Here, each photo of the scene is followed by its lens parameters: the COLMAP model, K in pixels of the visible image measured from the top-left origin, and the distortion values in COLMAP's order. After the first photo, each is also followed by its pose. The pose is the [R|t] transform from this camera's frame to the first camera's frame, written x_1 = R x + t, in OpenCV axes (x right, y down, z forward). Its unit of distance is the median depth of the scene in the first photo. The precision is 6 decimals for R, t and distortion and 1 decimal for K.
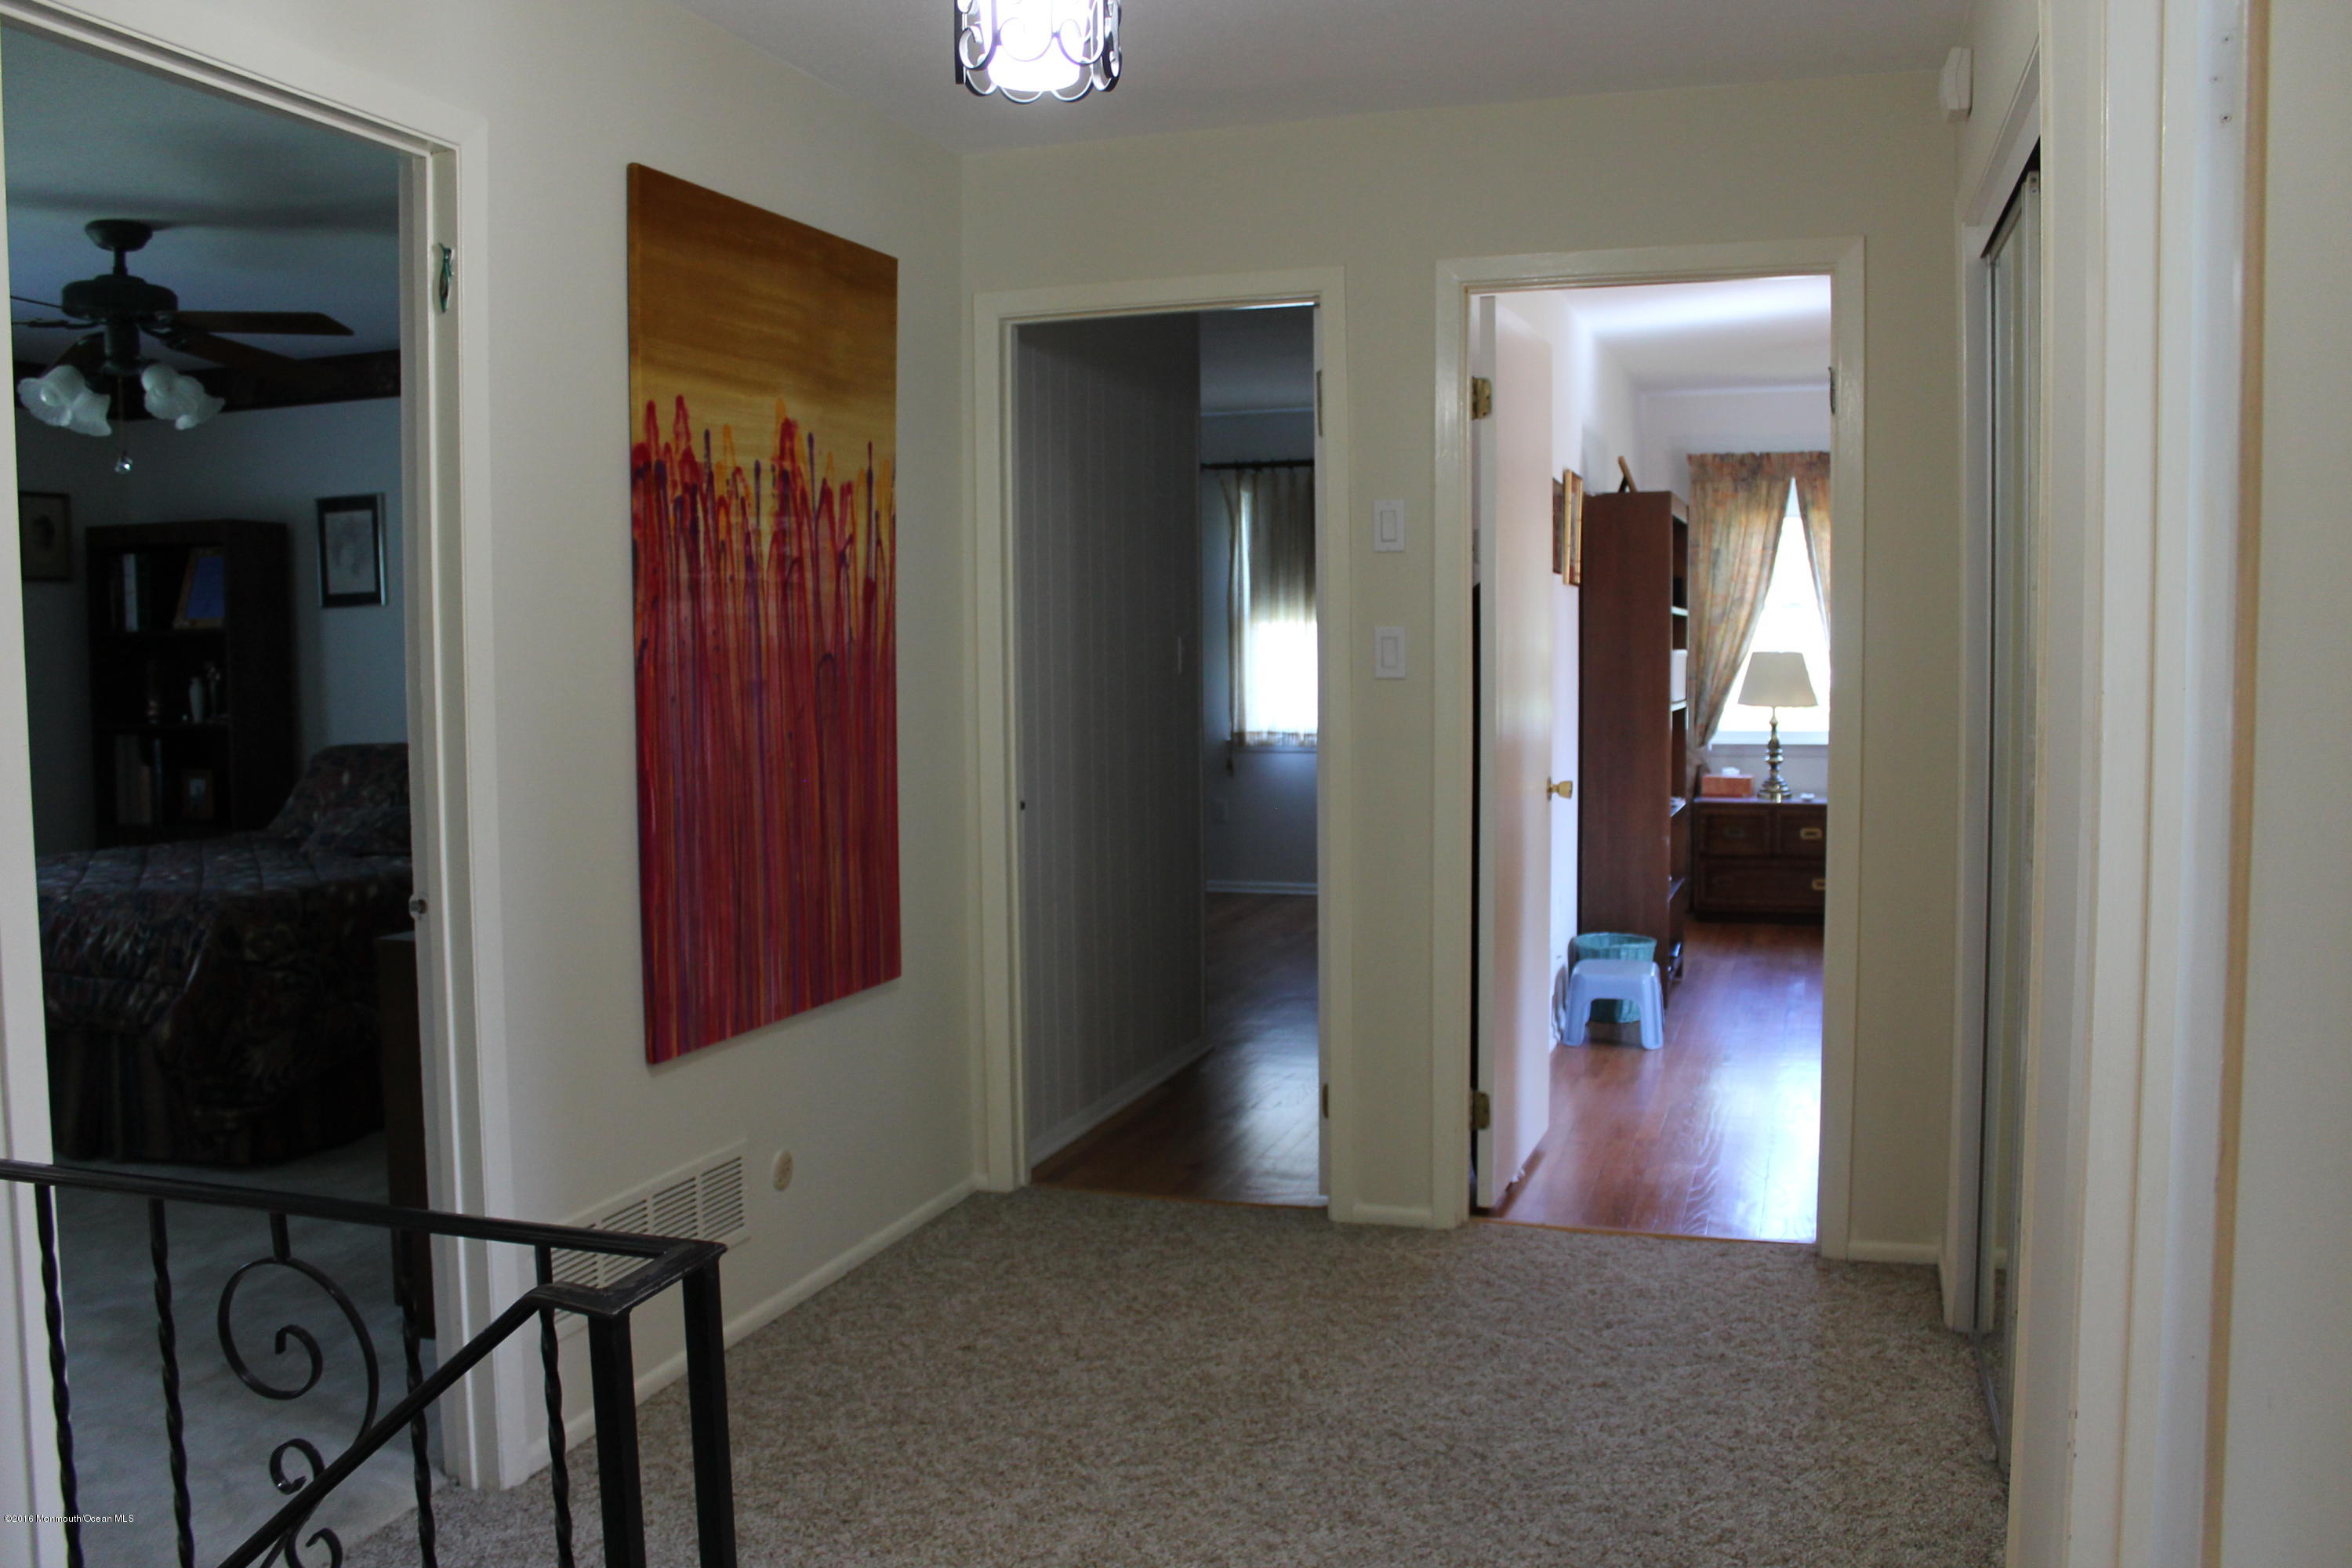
lens RADIAL K [[1976.4, 0, 1190.4], [0, 1976.4, 784.7], [0, 0, 1]] dist [-0.160993, 0.136349]
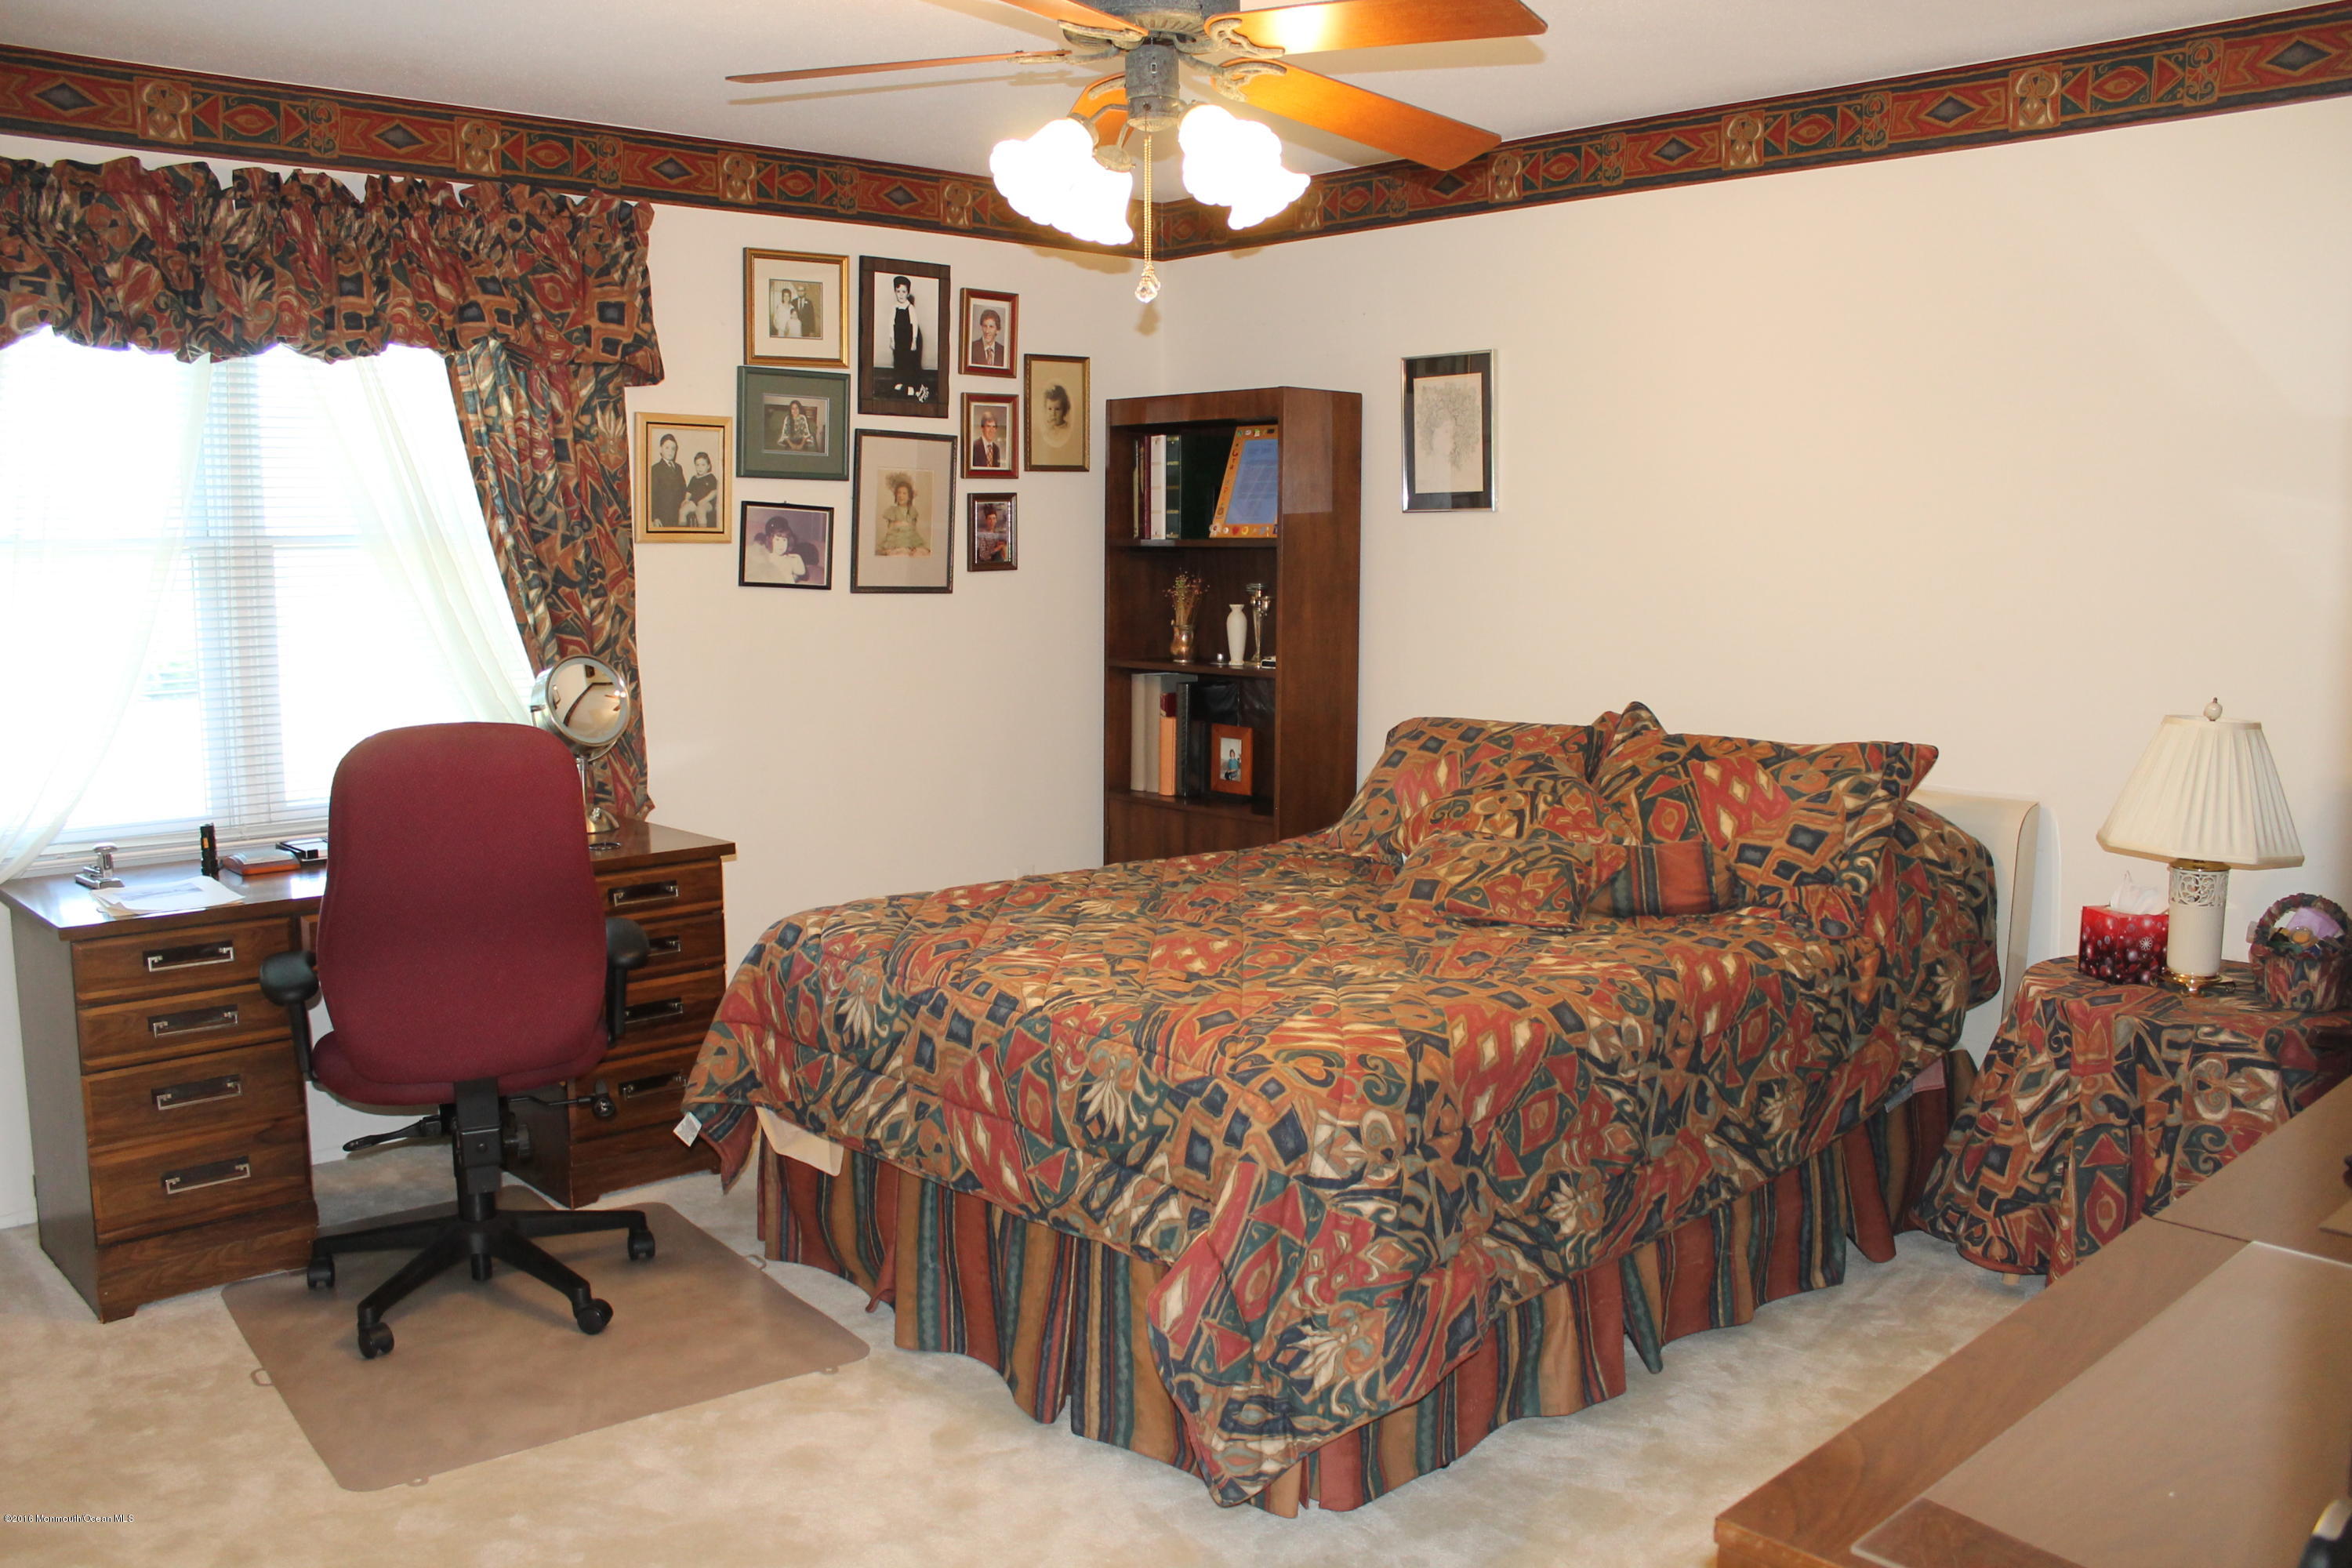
lens RADIAL K [[1976.4, 0, 1176.3], [0, 1976.4, 782.1], [0, 0, 1]] dist [-0.160993, 0.136349]
pose [[0.876858, 0.070382, -0.475569, -0.212637], [-0.041865, 0.996646, 0.070310, -0.049094], [0.478923, -0.041742, 0.876864, 0.388661]]
